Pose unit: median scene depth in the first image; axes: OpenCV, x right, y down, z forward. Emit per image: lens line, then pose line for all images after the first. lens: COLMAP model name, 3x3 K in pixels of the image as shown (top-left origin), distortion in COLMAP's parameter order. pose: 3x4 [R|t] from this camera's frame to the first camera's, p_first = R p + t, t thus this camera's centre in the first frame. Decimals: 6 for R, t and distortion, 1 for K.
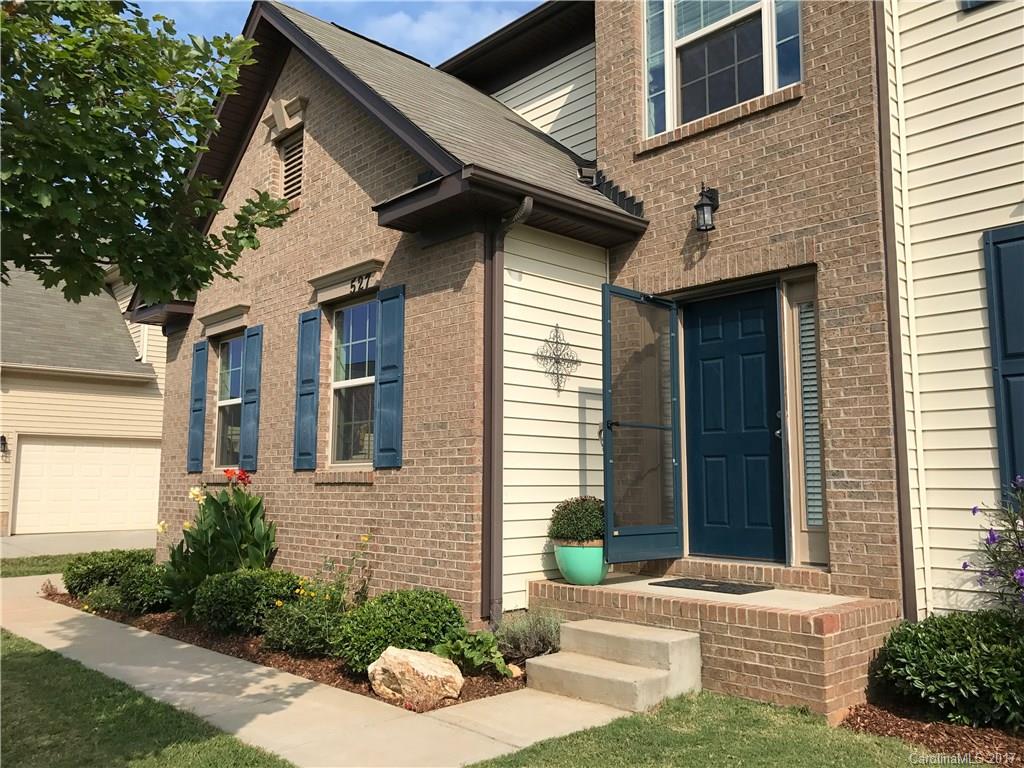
lens RADIAL K [[841.3, 0, 512.2], [0, 841.3, 379.2], [0, 0, 1]] dist [0.006452, -0.005099]
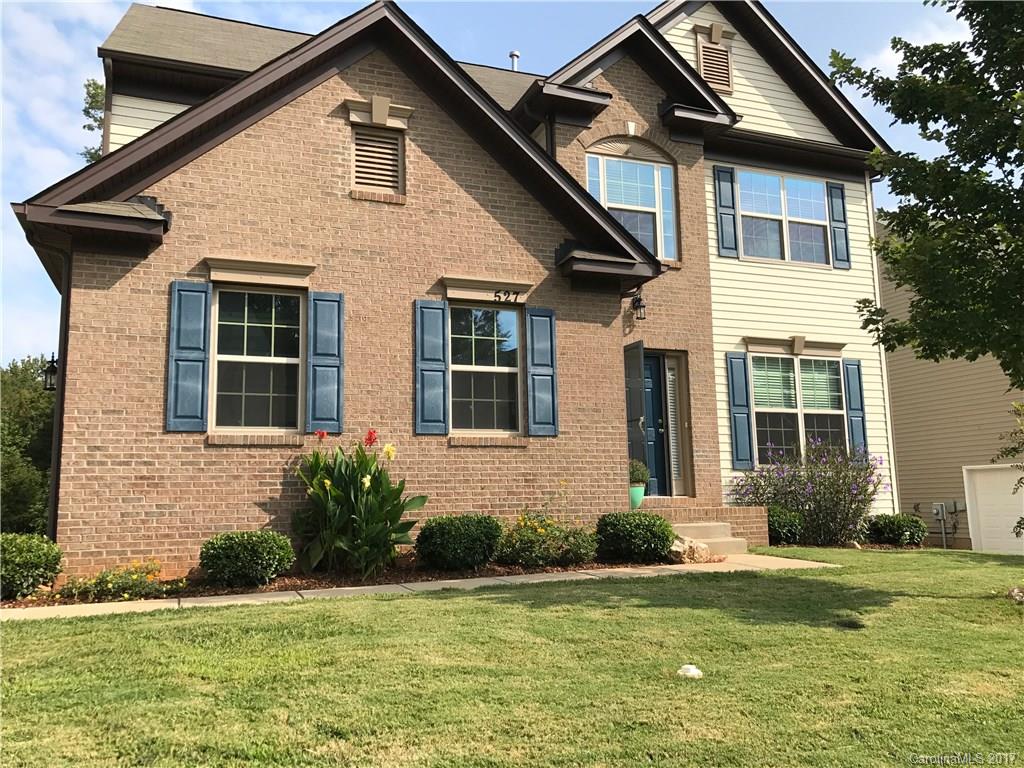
lens RADIAL K [[841.3, 0, 511.4], [0, 841.3, 385.7], [0, 0, 1]] dist [0.006452, -0.005099]
pose [[0.374468, 0.123187, 0.919020, -1.395928], [-0.094696, 0.991034, -0.094255, 0.151530], [-0.922392, -0.051732, 0.382776, 0.487206]]
